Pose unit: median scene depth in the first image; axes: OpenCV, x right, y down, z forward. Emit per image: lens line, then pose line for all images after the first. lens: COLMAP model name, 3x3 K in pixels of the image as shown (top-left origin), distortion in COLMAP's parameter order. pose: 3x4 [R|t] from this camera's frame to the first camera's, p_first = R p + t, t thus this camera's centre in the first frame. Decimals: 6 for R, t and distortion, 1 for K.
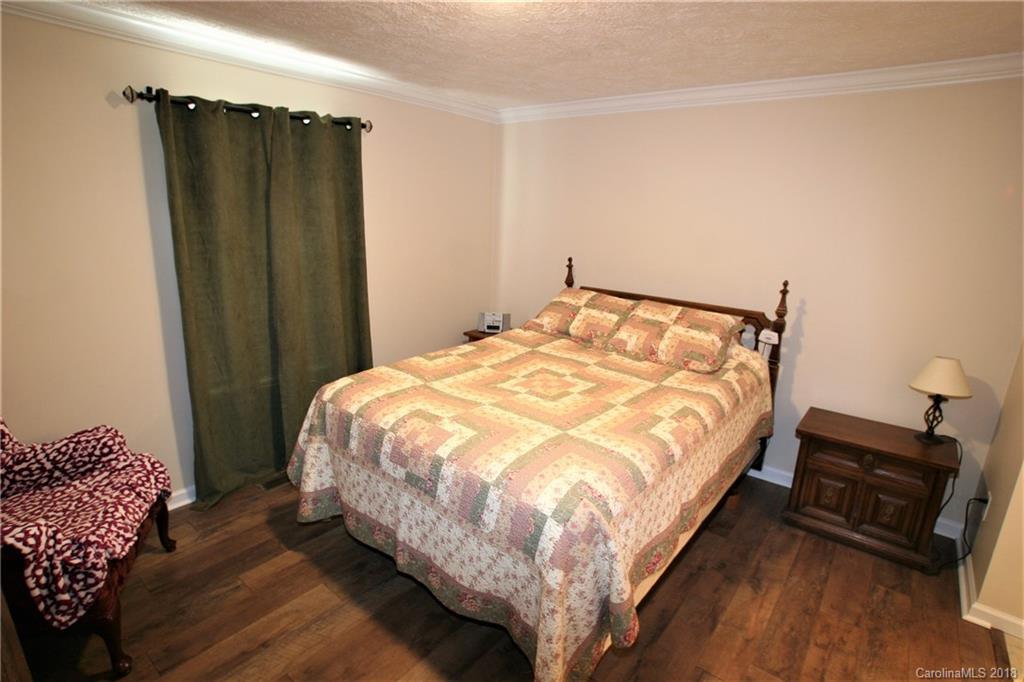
lens RADIAL K [[516.2, 0, 506.8], [0, 516.2, 344.4], [0, 0, 1]] dist [-0.084824, 0.041152]
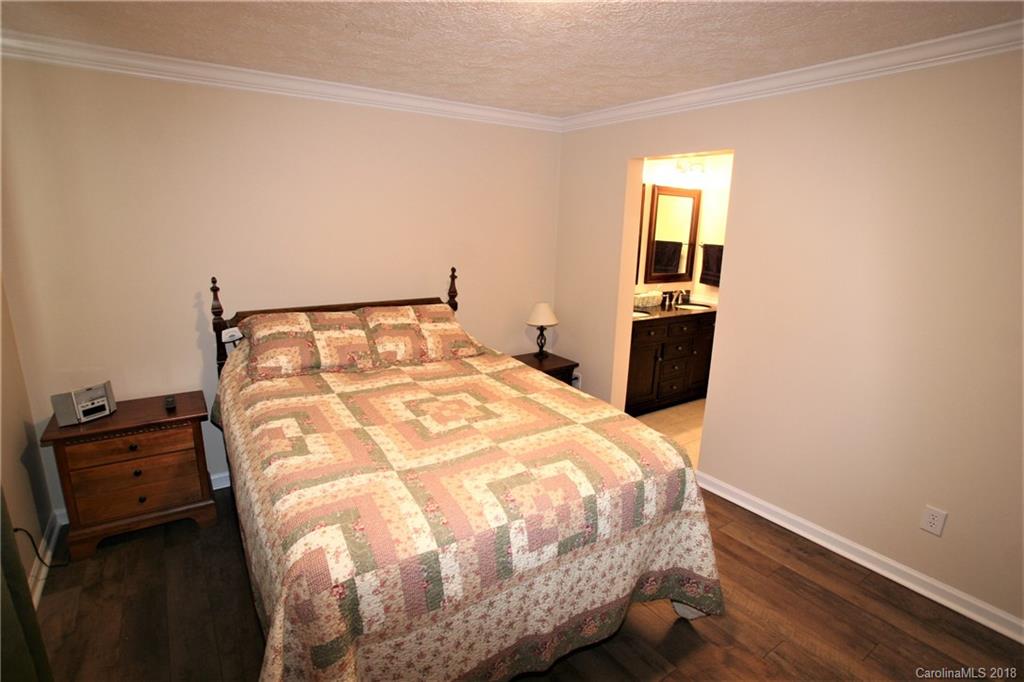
lens RADIAL K [[516.2, 0, 506.8], [0, 516.2, 344.4], [0, 0, 1]] dist [-0.084824, 0.041152]
pose [[0.283510, -0.250744, 0.925608, -0.693639], [0.229868, 0.954841, 0.188255, -0.178339], [-0.931012, 0.159395, 0.328344, 0.584493]]
